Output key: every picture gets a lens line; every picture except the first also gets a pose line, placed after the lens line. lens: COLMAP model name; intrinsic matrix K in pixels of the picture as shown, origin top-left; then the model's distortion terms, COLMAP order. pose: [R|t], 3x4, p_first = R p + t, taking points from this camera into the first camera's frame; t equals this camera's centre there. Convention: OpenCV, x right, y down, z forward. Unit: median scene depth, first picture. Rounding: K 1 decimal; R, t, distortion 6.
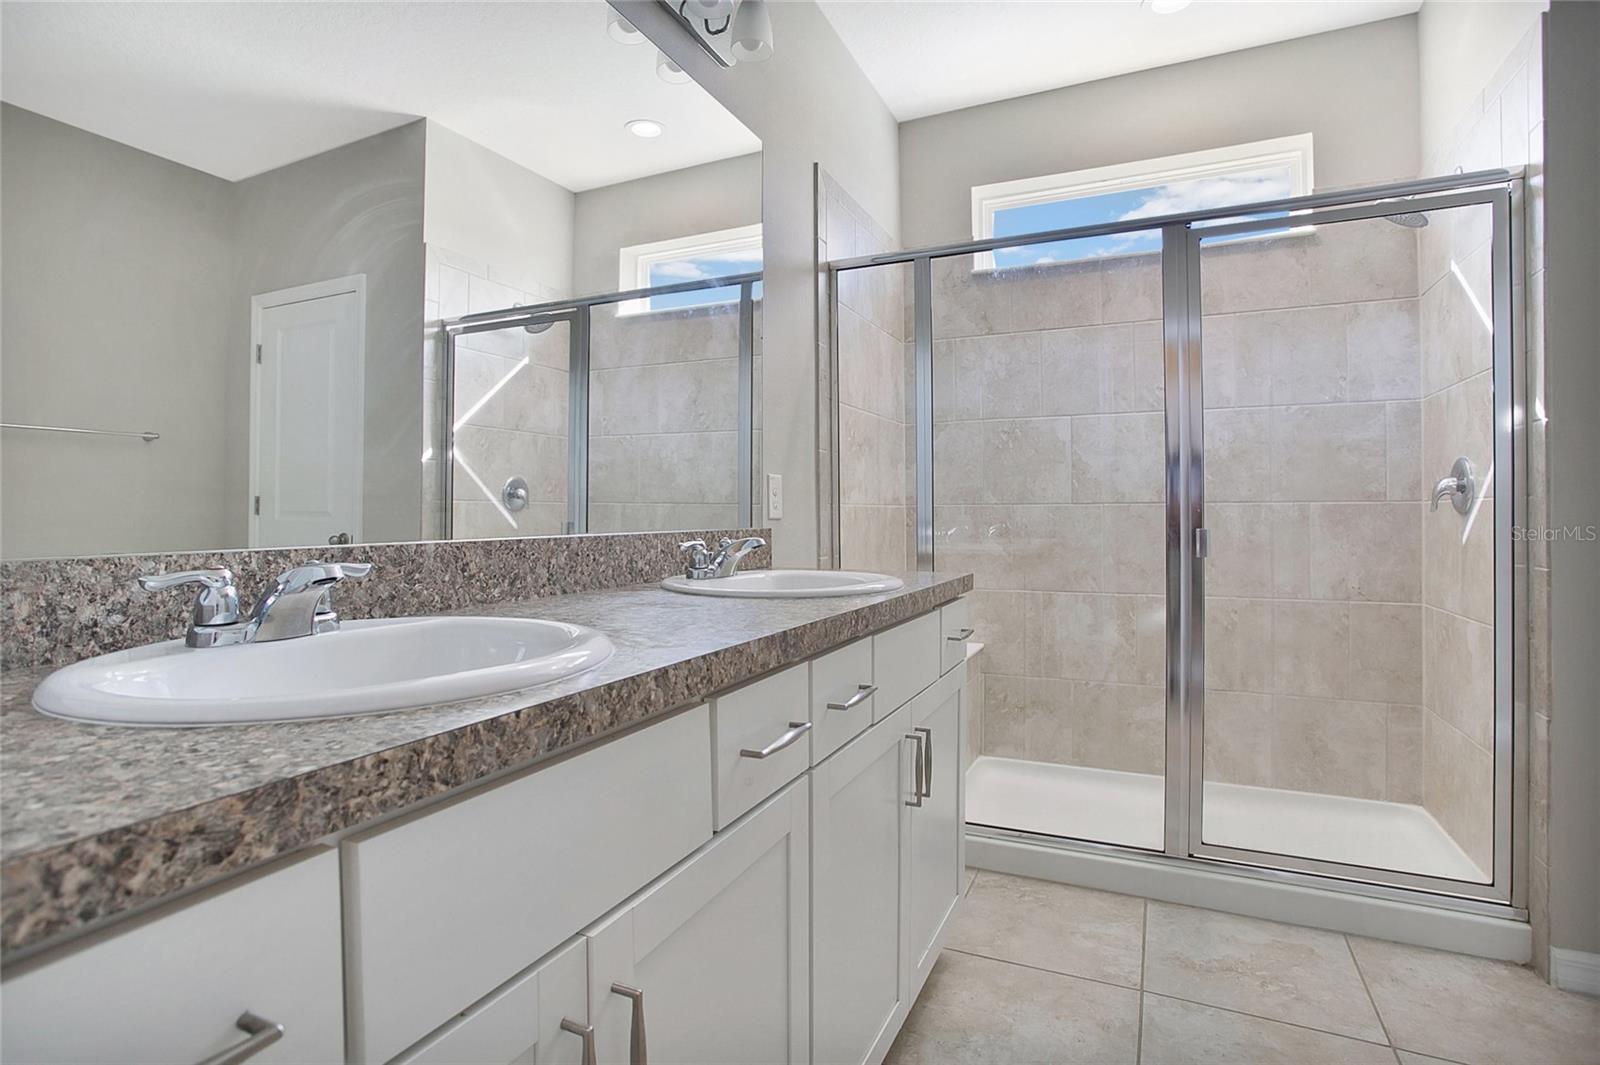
lens RADIAL K [[780.1, 0, 800.0], [0, 780.1, 532.5], [0, 0, 1]] dist [-0.002280, -0.000497]
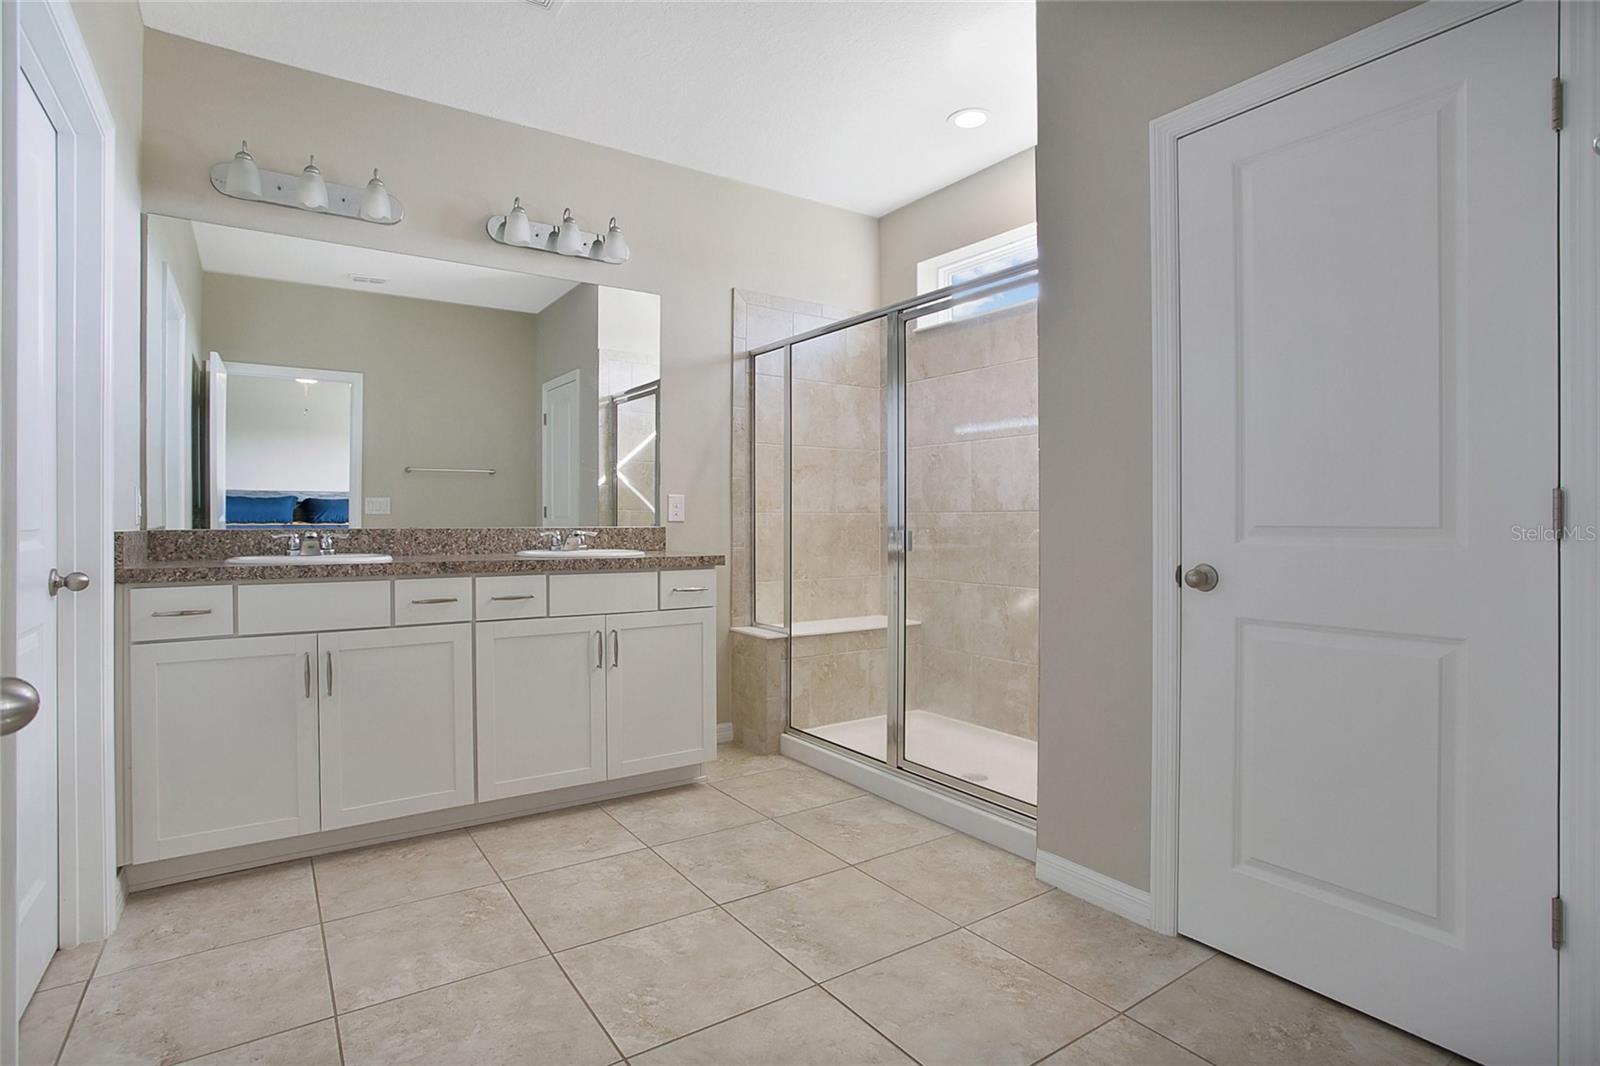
lens RADIAL K [[814.1, 0, 800.0], [0, 814.1, 533.0], [0, 0, 1]] dist [0.032392, 0.000017]
pose [[0.859535, 0.010609, -0.510966, 0.731516], [-0.002549, 0.999861, 0.016471, -0.022090], [0.511070, -0.012855, 0.859443, -0.234892]]
